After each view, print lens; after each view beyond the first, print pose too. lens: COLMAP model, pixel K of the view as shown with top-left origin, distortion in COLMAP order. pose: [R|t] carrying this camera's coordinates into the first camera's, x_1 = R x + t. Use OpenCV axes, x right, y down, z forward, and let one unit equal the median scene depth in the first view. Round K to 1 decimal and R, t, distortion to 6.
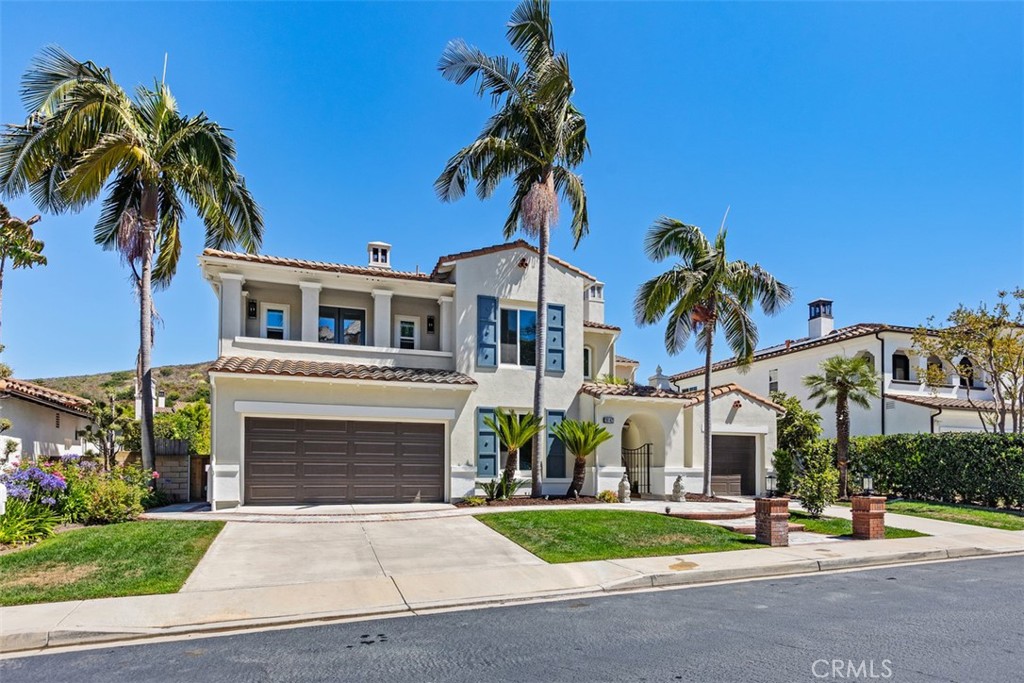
lens RADIAL K [[589.5, 0, 511.8], [0, 589.5, 344.4], [0, 0, 1]] dist [0.003037, 0.000519]
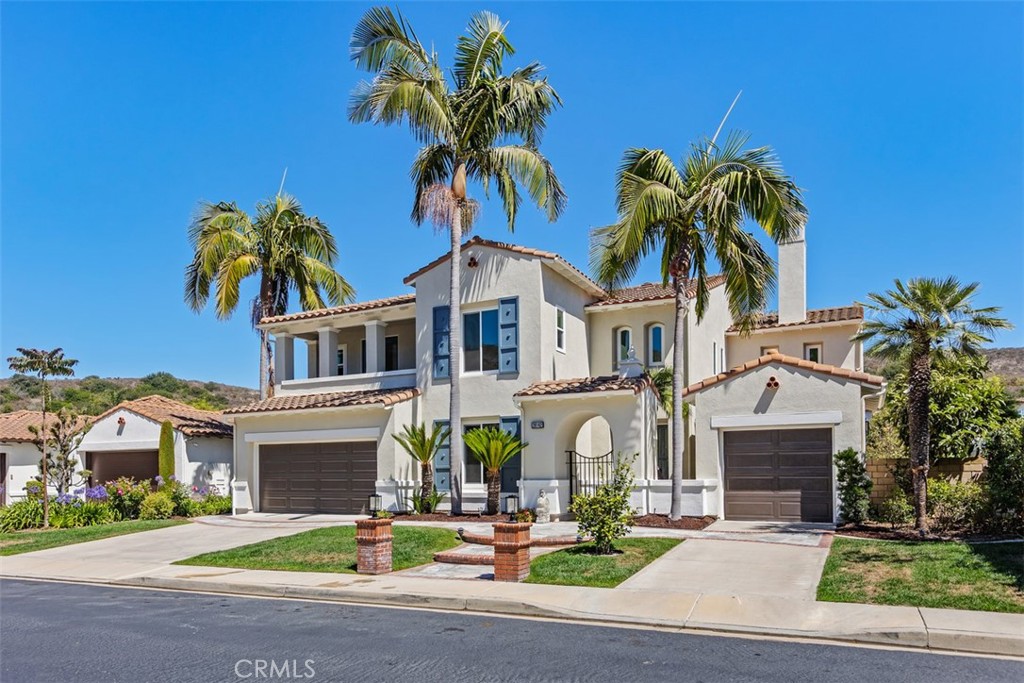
lens RADIAL K [[677.9, 0, 511.8], [0, 677.9, 338.7], [0, 0, 1]] dist [-0.010434, -0.004422]
pose [[0.674870, -0.158435, -0.720728, 0.859416], [0.158992, 0.984960, -0.067645, 0.067111], [0.720605, -0.068938, 0.689910, 0.314984]]
